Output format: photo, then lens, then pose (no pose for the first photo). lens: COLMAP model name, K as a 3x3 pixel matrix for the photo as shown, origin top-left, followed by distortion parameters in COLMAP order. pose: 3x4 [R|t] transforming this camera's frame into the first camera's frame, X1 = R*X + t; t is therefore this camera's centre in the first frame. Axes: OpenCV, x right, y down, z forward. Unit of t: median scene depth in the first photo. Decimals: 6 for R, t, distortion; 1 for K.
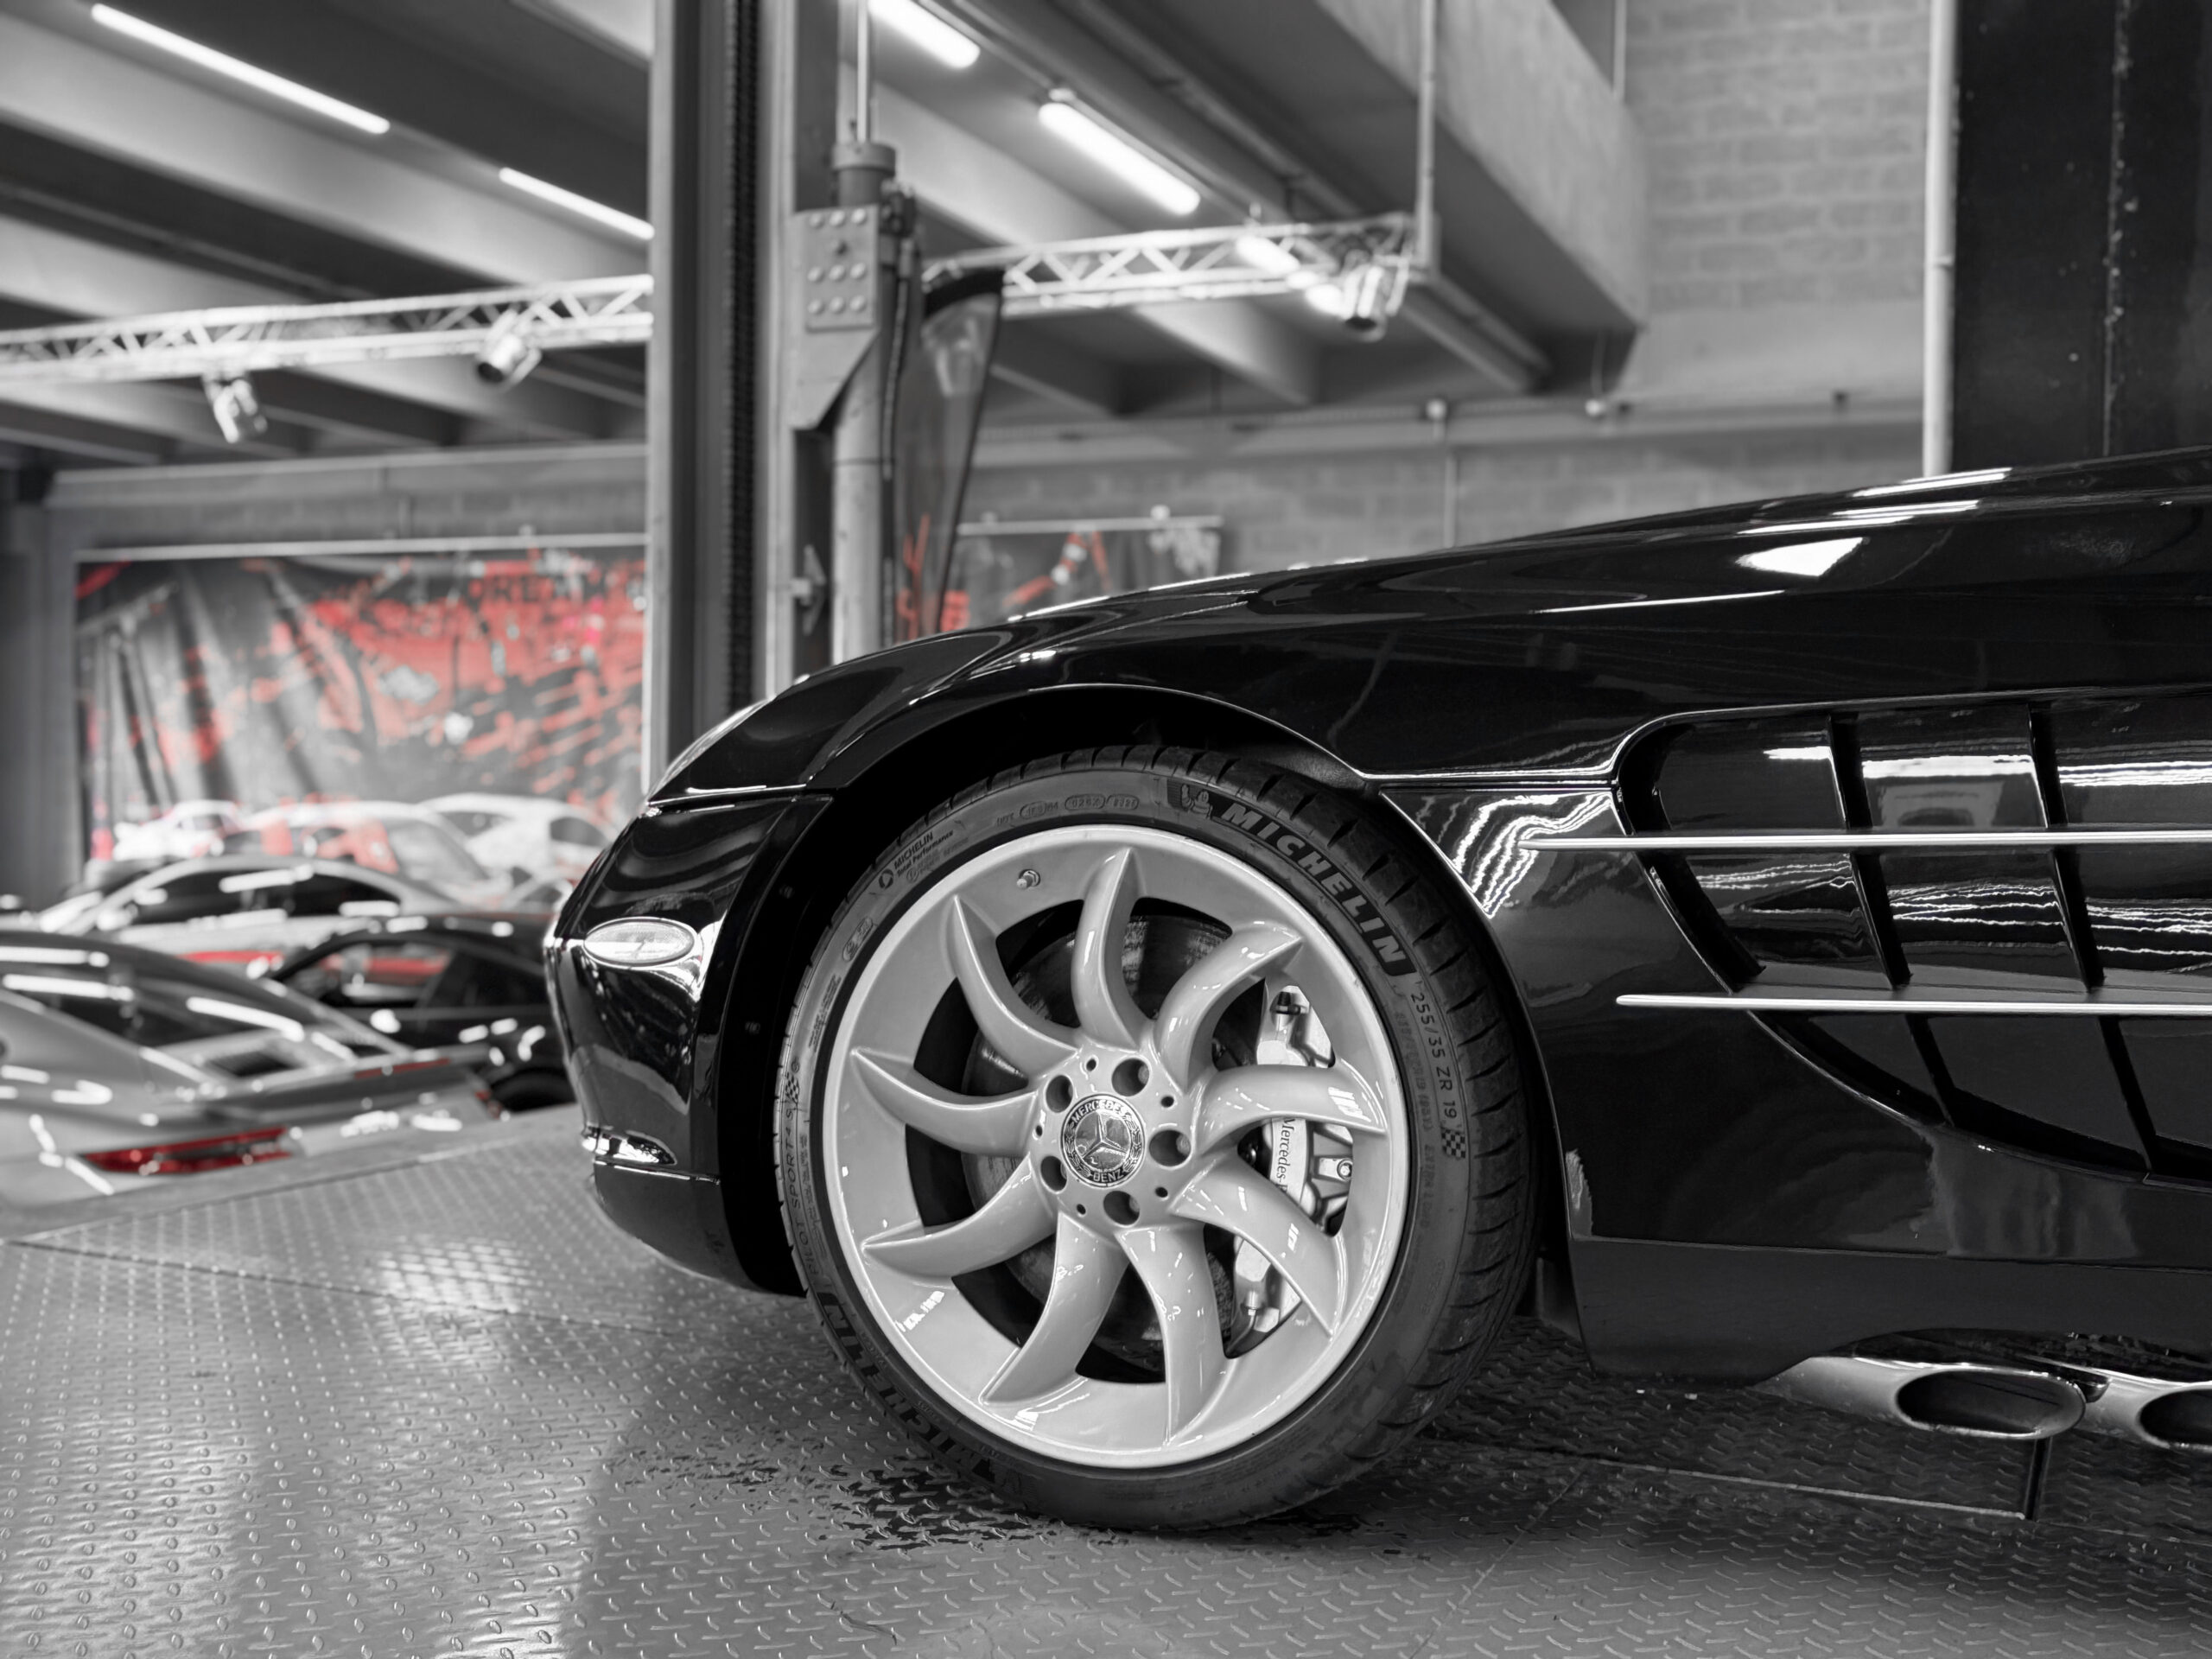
lens RADIAL K [[2394.8, 0, 1119.8], [0, 2394.8, 803.5], [0, 0, 1]] dist [0.155198, -0.482778]
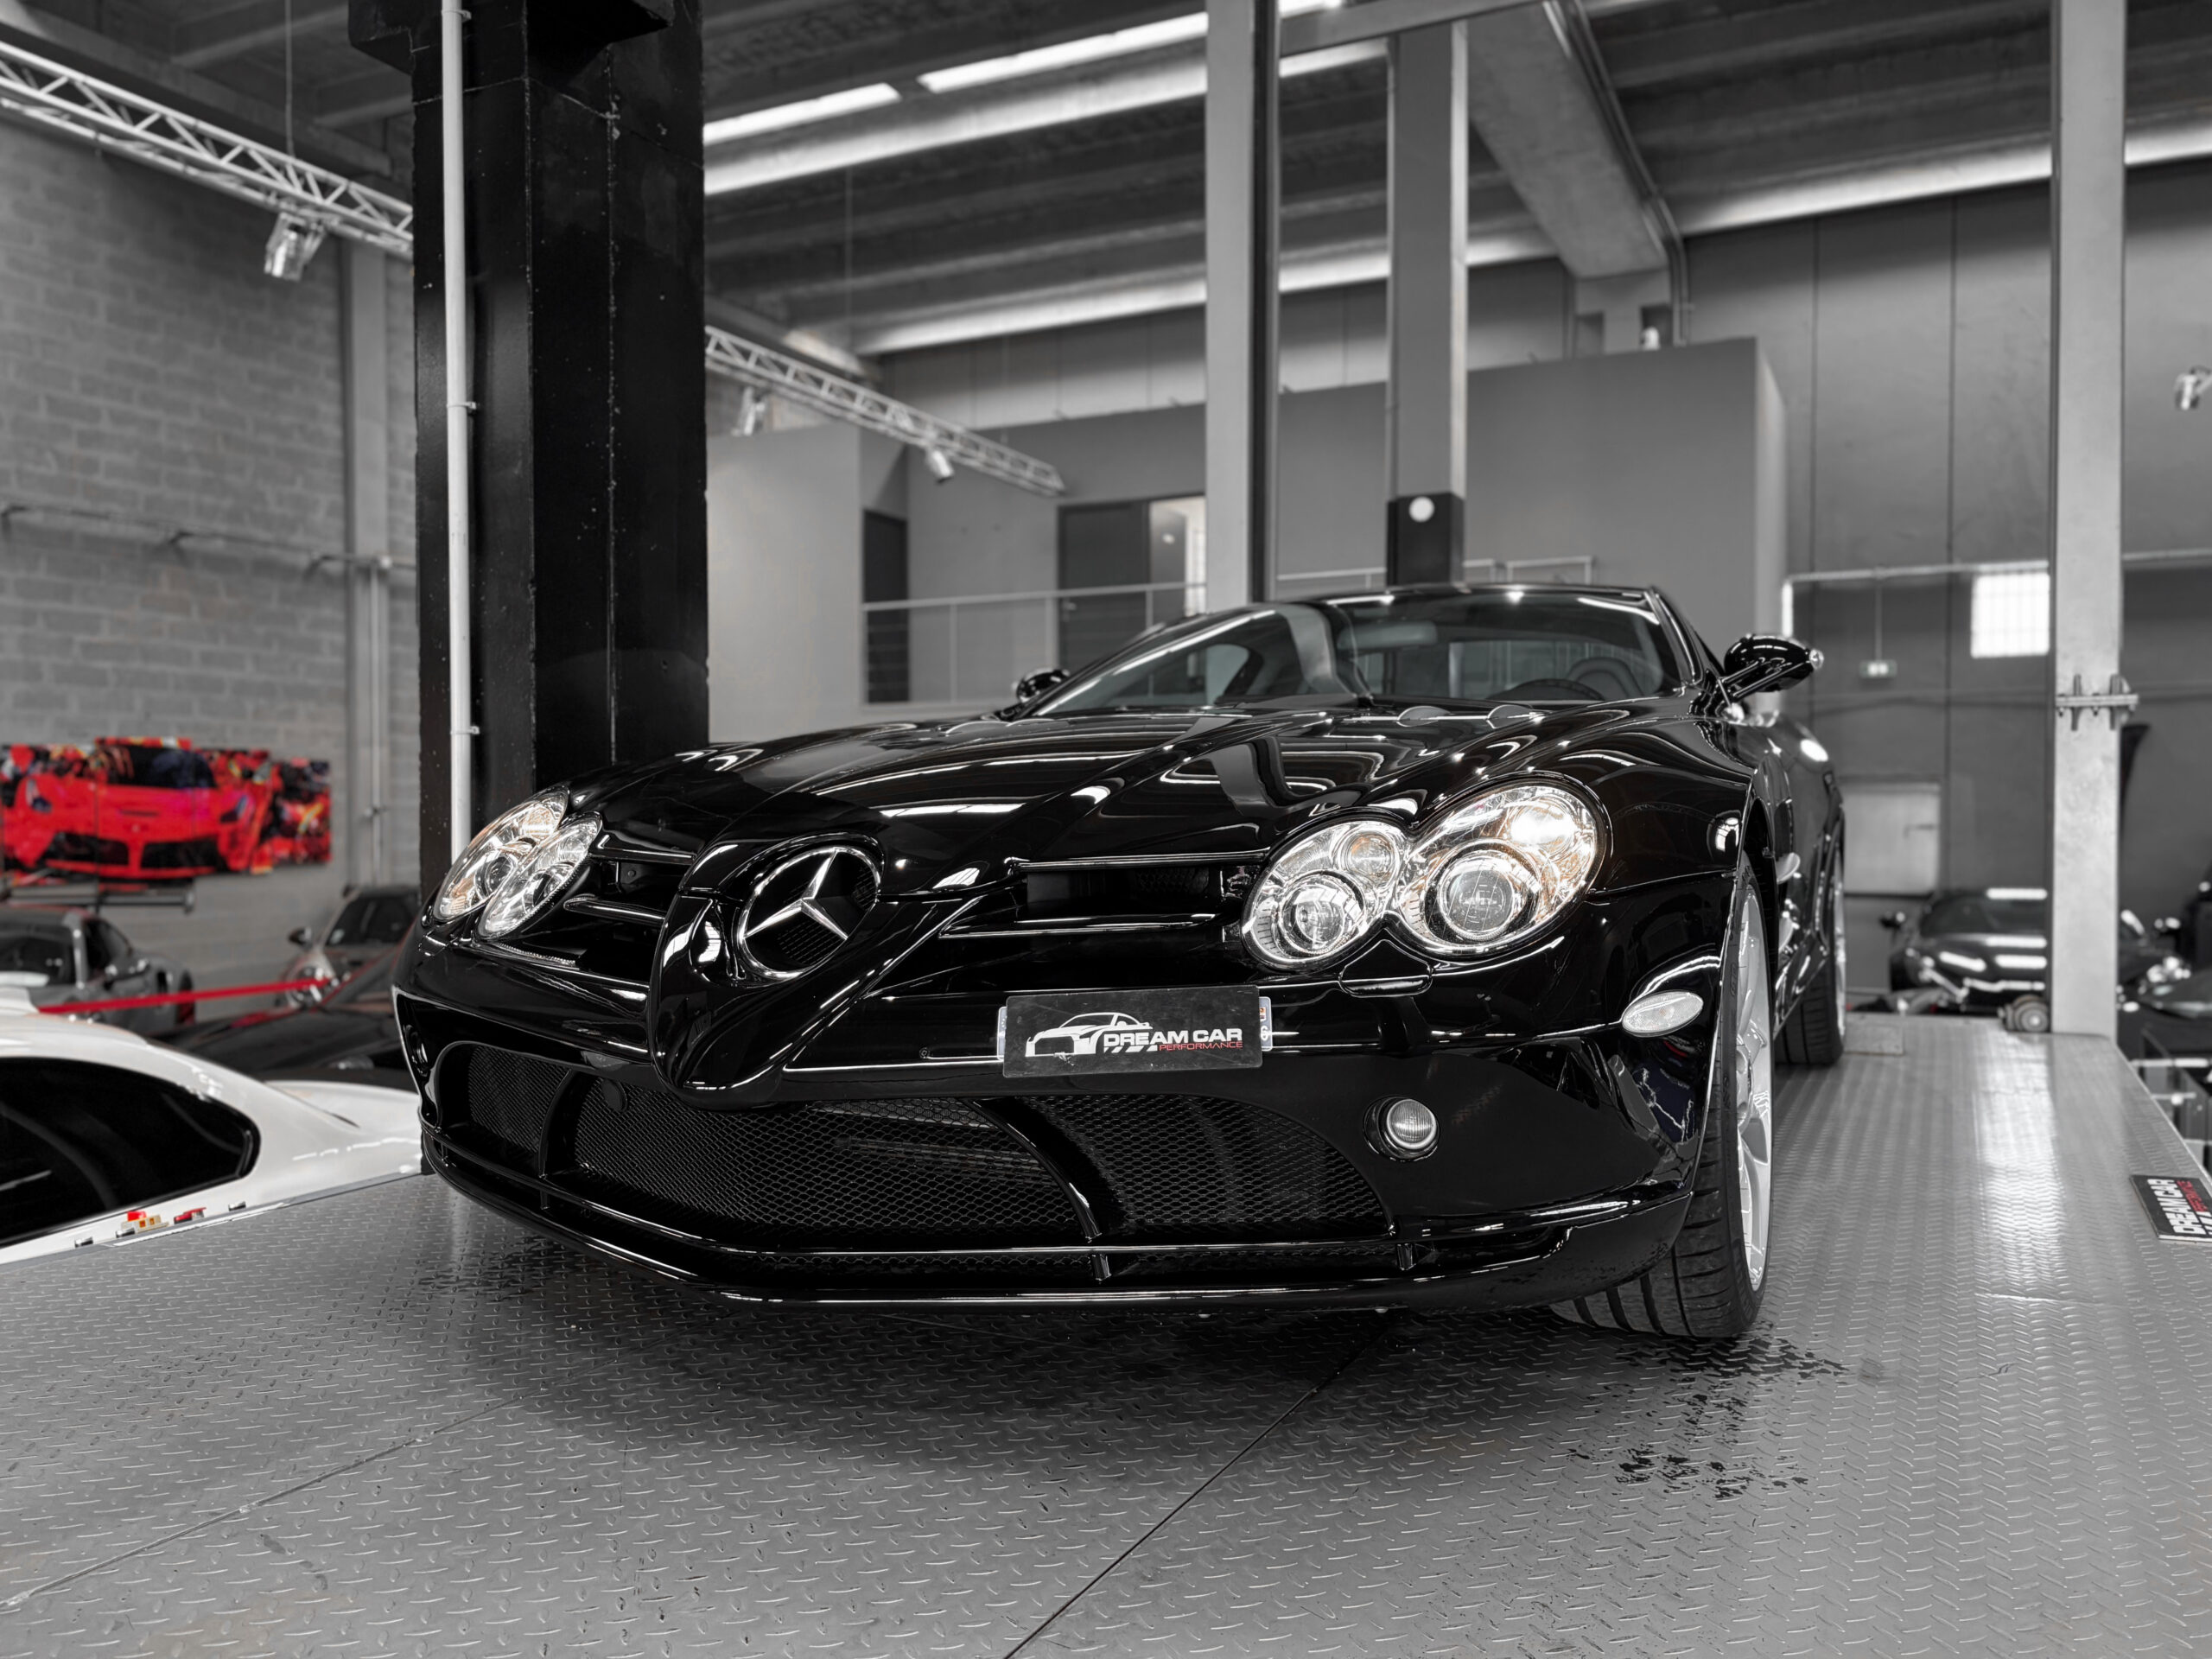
lens RADIAL K [[1677.6, 0, 1113.0], [0, 1677.6, 823.6], [0, 0, 1]] dist [0.058809, -0.058194]
pose [[0.051753, -0.025311, 0.998339, -1.059405], [0.004513, 0.999674, 0.025111, -0.055232], [-0.998650, 0.003206, 0.051851, 1.267909]]
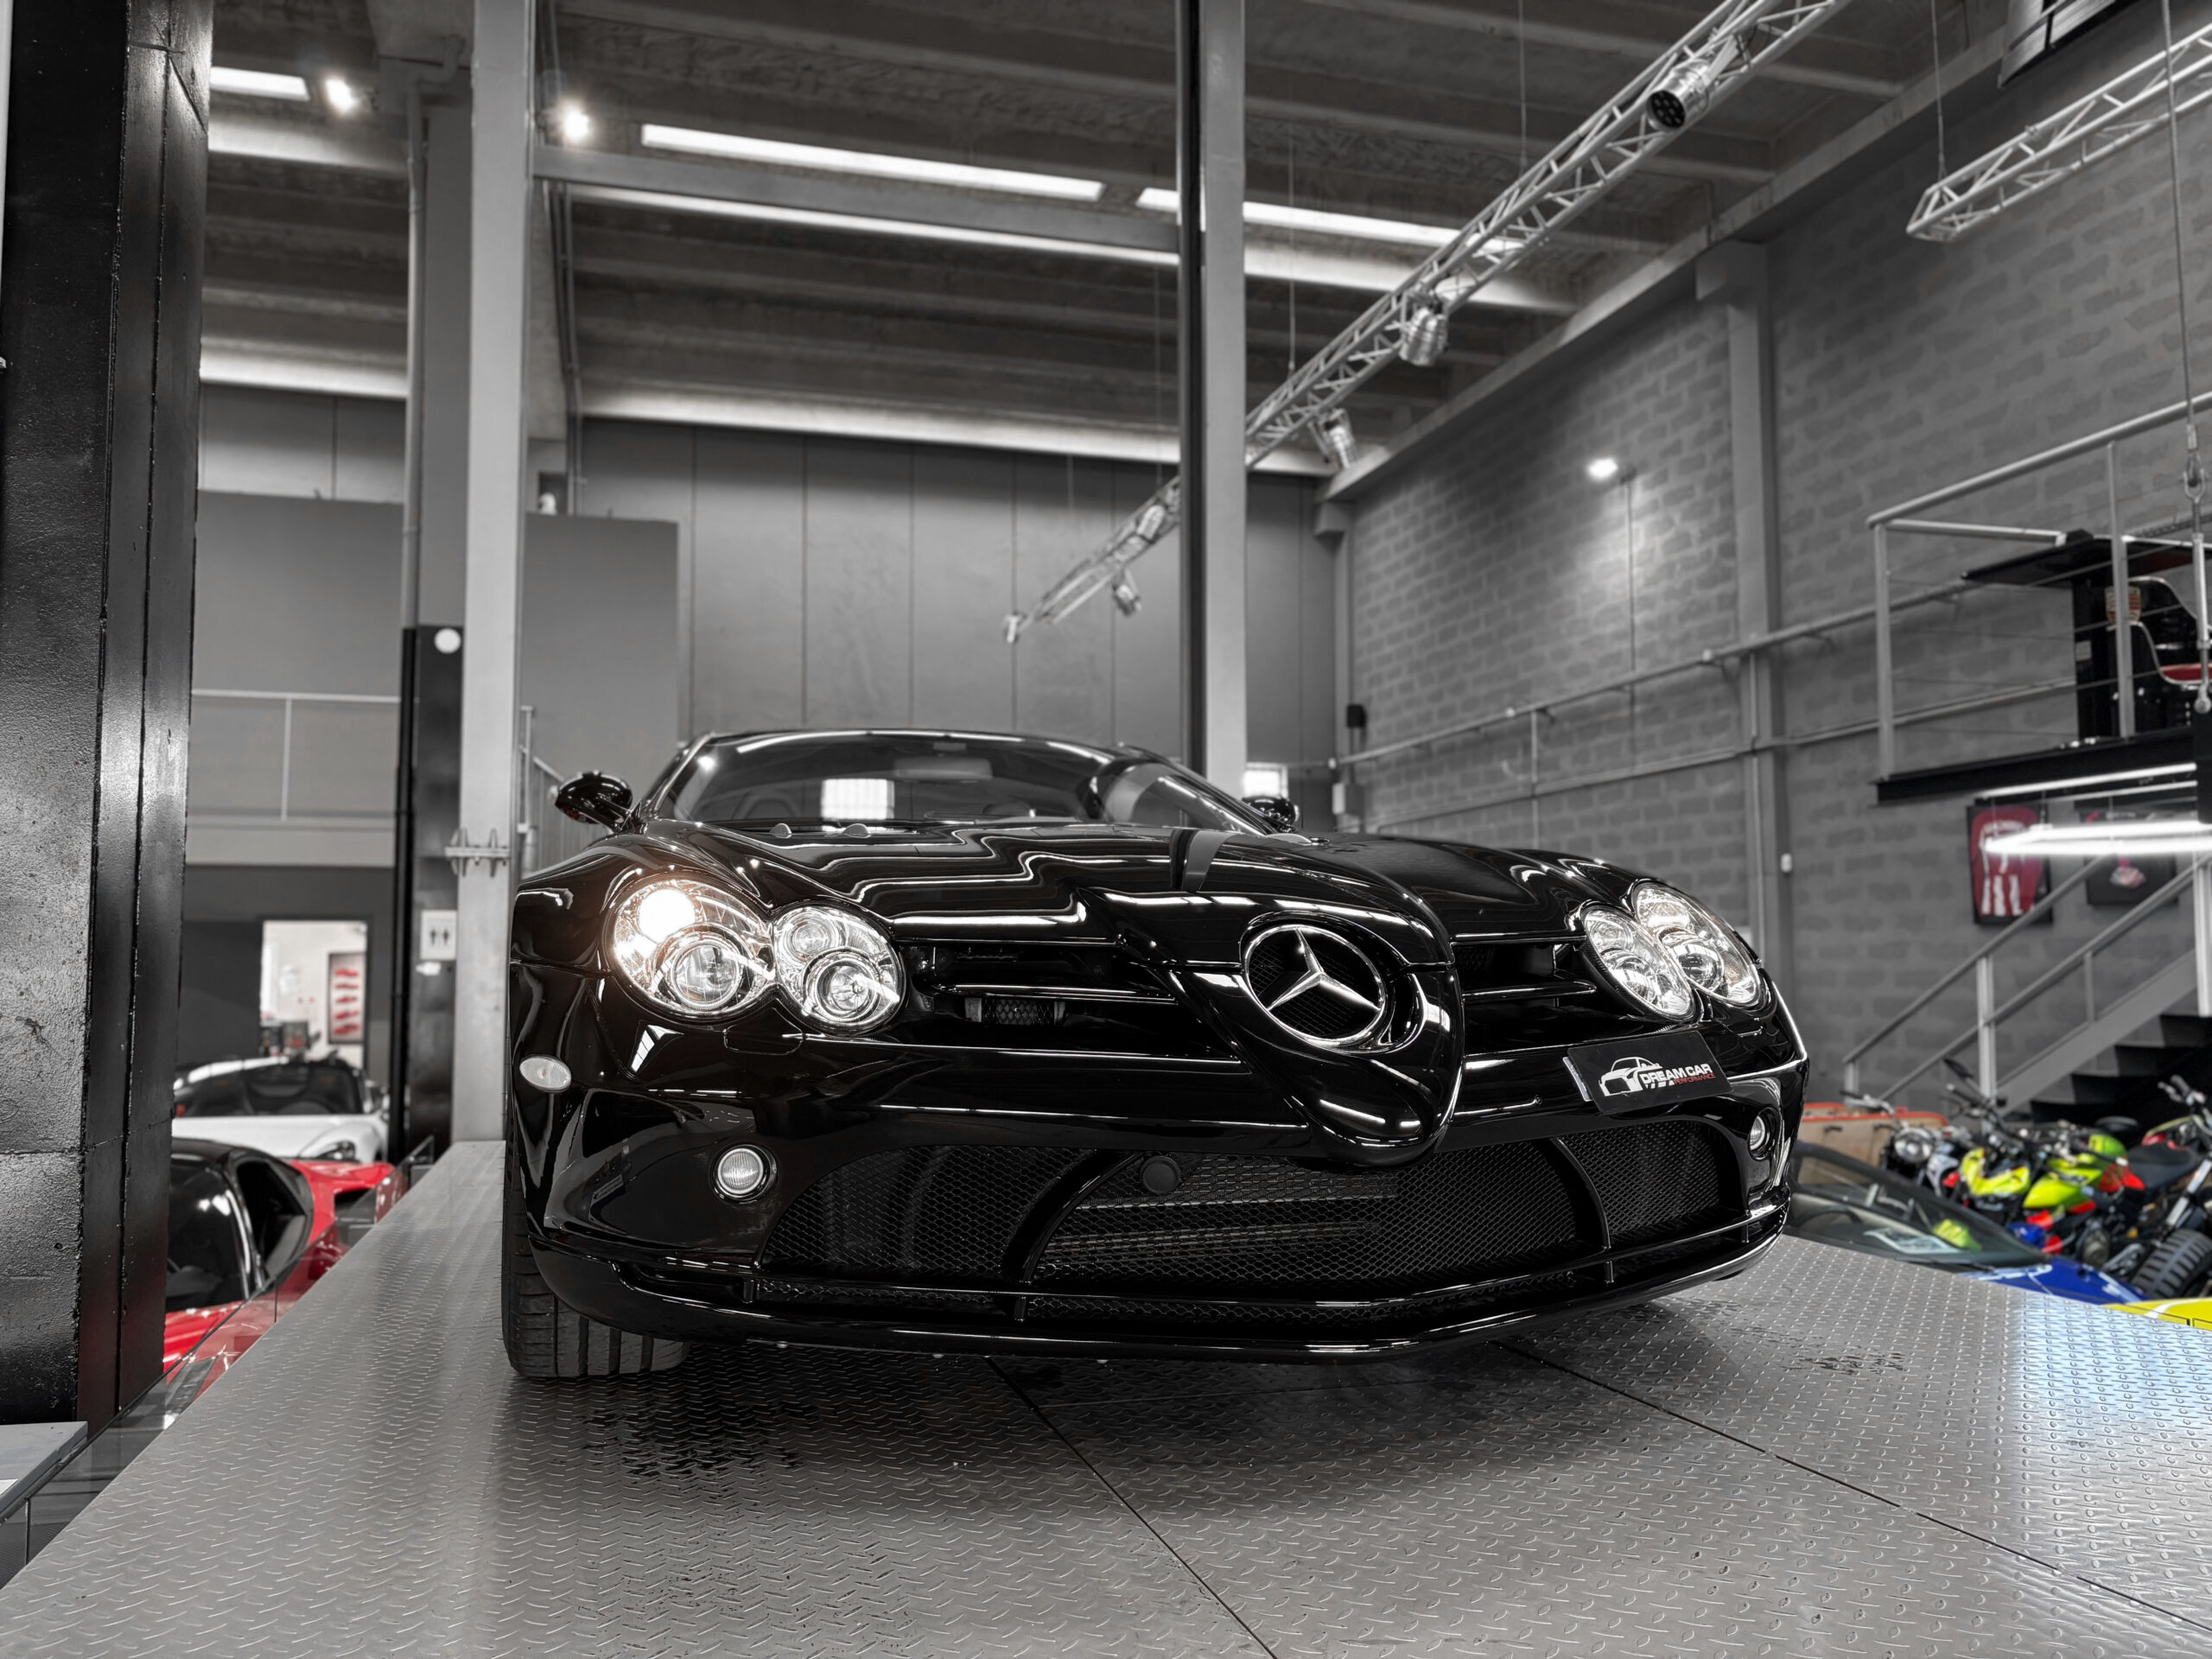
lens RADIAL K [[1648.4, 0, 1099.2], [0, 1648.4, 842.9], [0, 0, 1]] dist [0.049500, -0.051508]
pose [[-0.628575, 0.041351, 0.776649, -0.827042], [-0.005639, 0.998317, -0.057717, -0.012884], [-0.777728, -0.040659, -0.627284, 2.164608]]
